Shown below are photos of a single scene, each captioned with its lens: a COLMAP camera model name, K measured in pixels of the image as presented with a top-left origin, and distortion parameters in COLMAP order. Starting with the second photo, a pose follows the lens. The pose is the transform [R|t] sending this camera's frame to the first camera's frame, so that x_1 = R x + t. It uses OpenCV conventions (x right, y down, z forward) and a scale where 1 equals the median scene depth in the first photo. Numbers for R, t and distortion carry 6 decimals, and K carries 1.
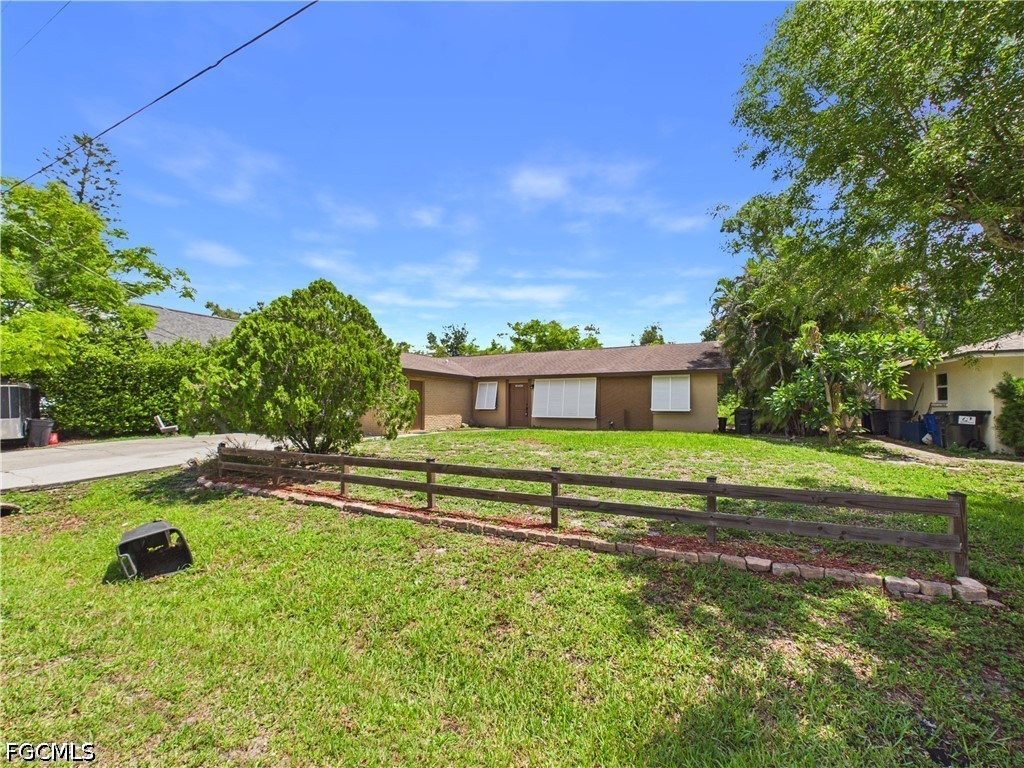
lens RADIAL K [[414.6, 0, 514.0], [0, 414.6, 411.8], [0, 0, 1]] dist [-0.000201, 0.000147]
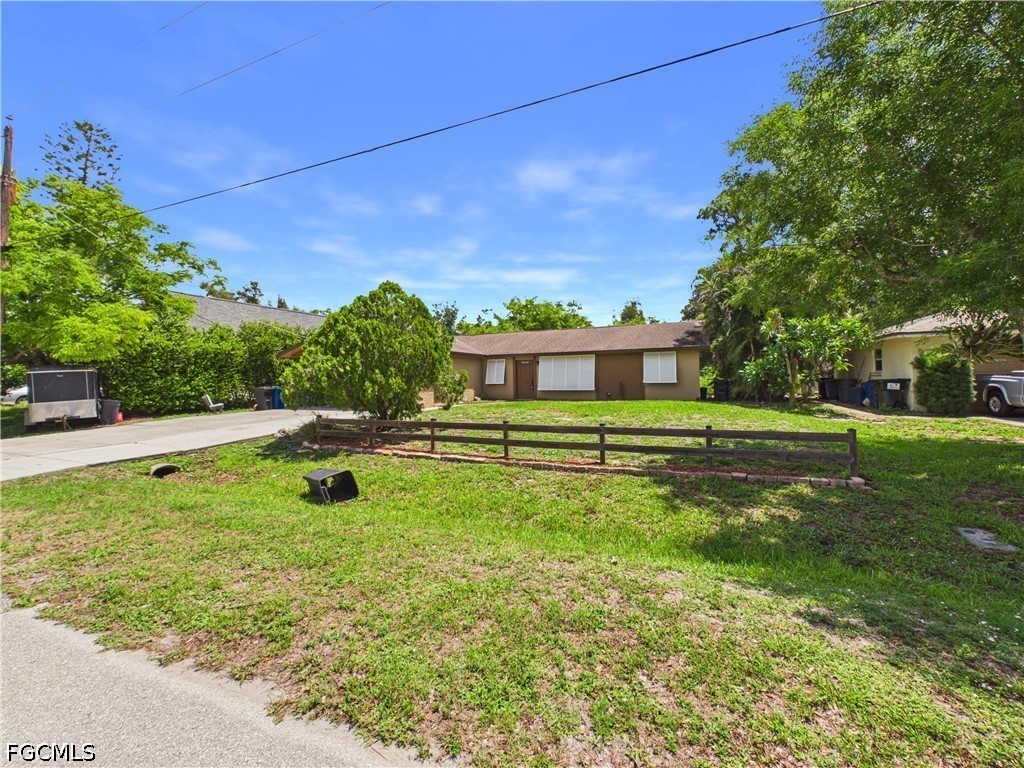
lens RADIAL K [[414.2, 0, 513.1], [0, 414.2, 391.6], [0, 0, 1]] dist [-0.000433, -0.000208]
pose [[0.998670, -0.018229, 0.048236, -0.122148], [0.017510, 0.999730, 0.015286, -0.002703], [-0.048501, -0.014421, 0.998719, -0.191313]]
